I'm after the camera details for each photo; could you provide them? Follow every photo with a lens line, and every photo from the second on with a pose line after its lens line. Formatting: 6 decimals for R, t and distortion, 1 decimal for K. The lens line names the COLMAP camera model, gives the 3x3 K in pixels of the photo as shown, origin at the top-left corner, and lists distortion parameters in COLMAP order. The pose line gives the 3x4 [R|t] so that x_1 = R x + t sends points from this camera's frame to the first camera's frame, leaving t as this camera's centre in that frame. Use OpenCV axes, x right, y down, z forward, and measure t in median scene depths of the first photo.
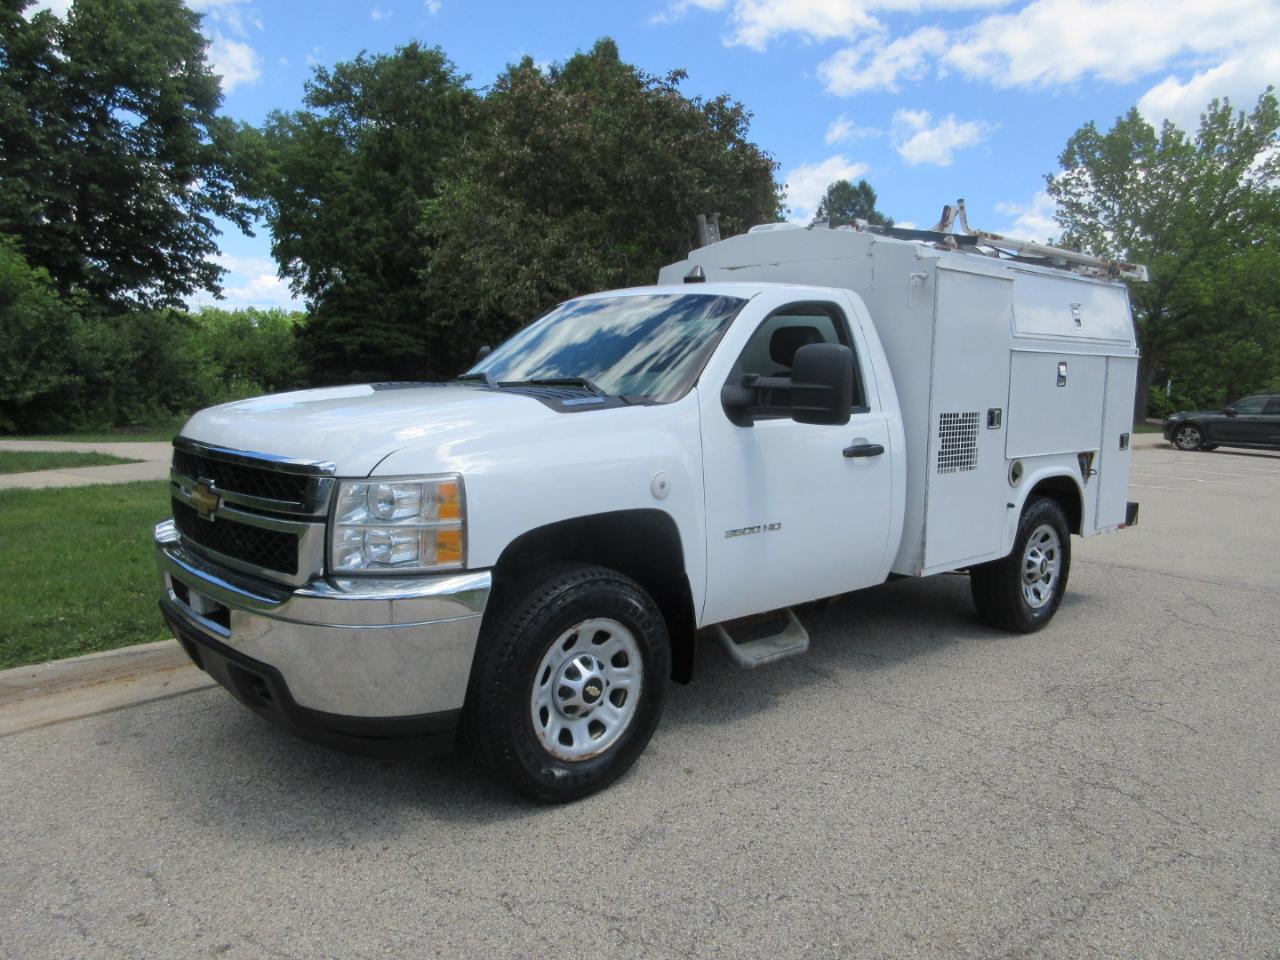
lens RADIAL K [[971.1, 0, 640.2], [0, 971.1, 484.5], [0, 0, 1]] dist [-0.003662, 0.009551]
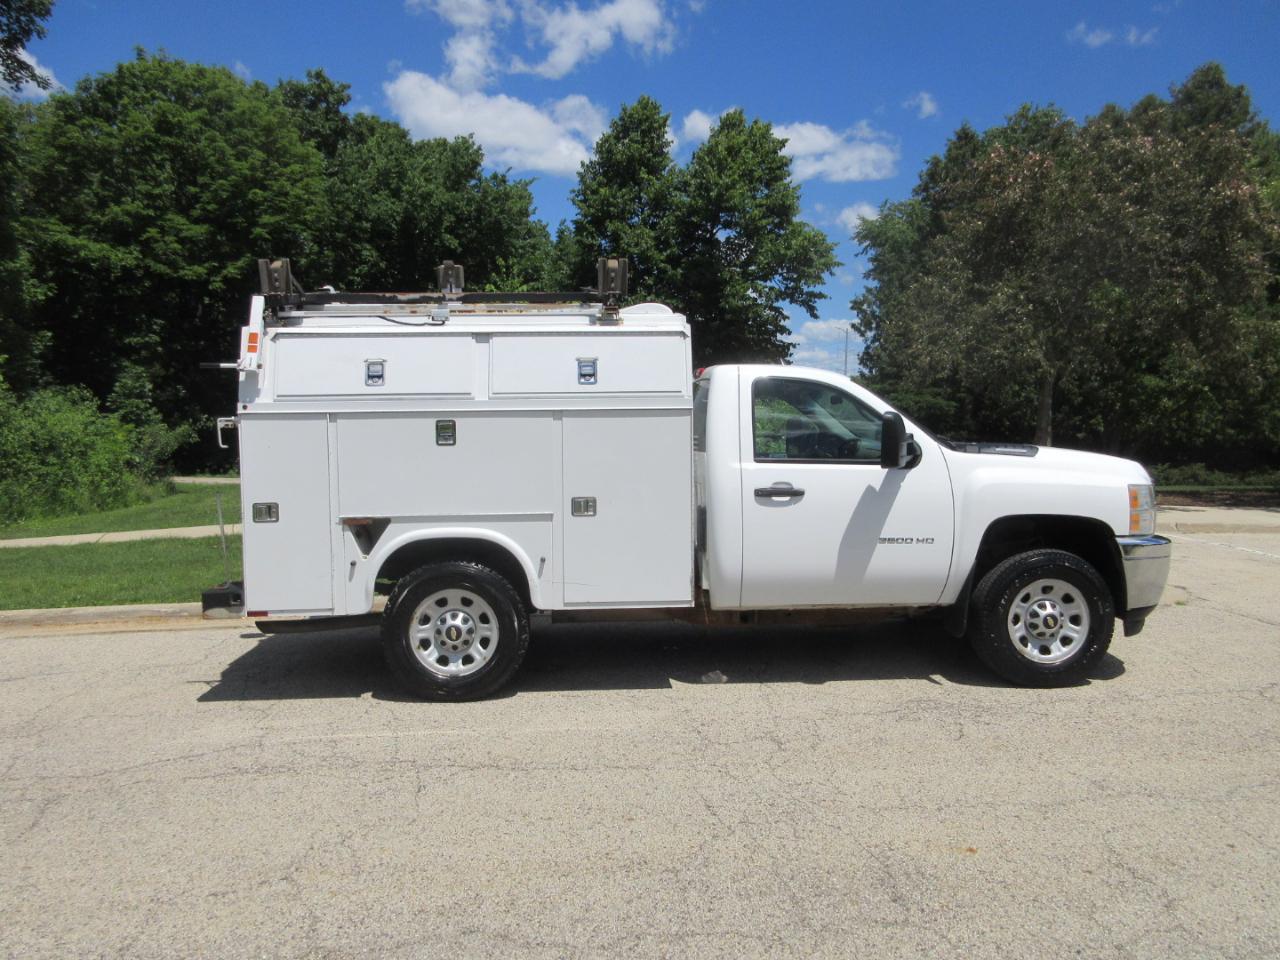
lens RADIAL K [[971.1, 0, 634.3], [0, 971.1, 483.9], [0, 0, 1]] dist [-0.003662, 0.009551]
pose [[0.770534, 0.014602, -0.637231, 0.746577], [-0.053904, 0.997649, -0.042320, 0.016653], [0.635115, 0.066959, 0.769510, -0.106643]]
